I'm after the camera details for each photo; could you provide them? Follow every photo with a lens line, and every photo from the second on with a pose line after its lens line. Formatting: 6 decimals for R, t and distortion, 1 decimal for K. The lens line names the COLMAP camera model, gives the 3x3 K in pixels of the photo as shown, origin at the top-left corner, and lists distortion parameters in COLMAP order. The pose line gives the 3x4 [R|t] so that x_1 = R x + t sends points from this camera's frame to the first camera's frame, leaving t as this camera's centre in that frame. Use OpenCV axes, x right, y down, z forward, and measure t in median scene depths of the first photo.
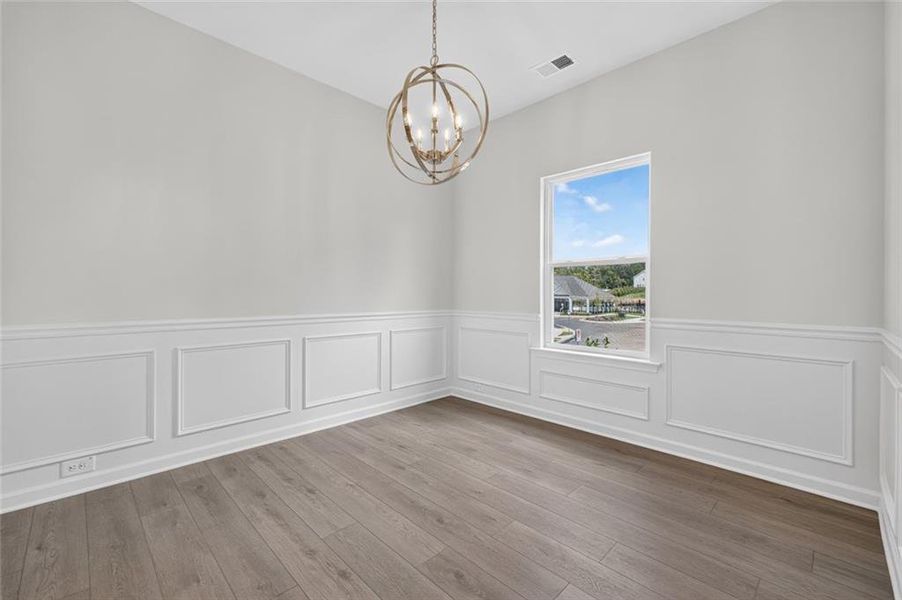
lens RADIAL K [[377.8, 0, 450.0], [0, 377.8, 294.1], [0, 0, 1]] dist [0.000756, 0.000299]
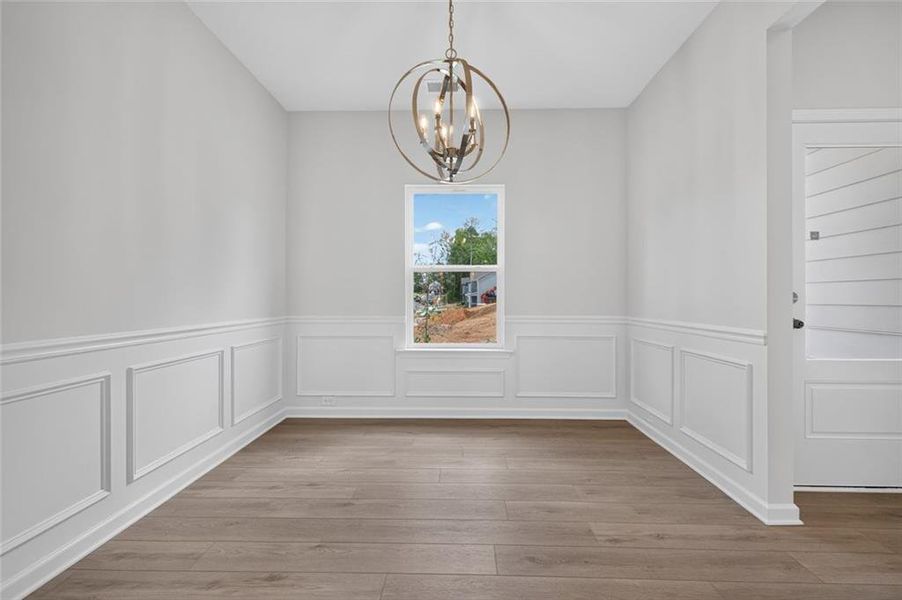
lens RADIAL K [[377.8, 0, 450.0], [0, 377.8, 294.1], [0, 0, 1]] dist [0.000756, 0.000299]
pose [[0.726680, 0.001495, 0.686975, -0.451128], [0.004301, 0.999968, -0.006726, -0.001394], [-0.686963, 0.007842, 0.726650, 0.190380]]
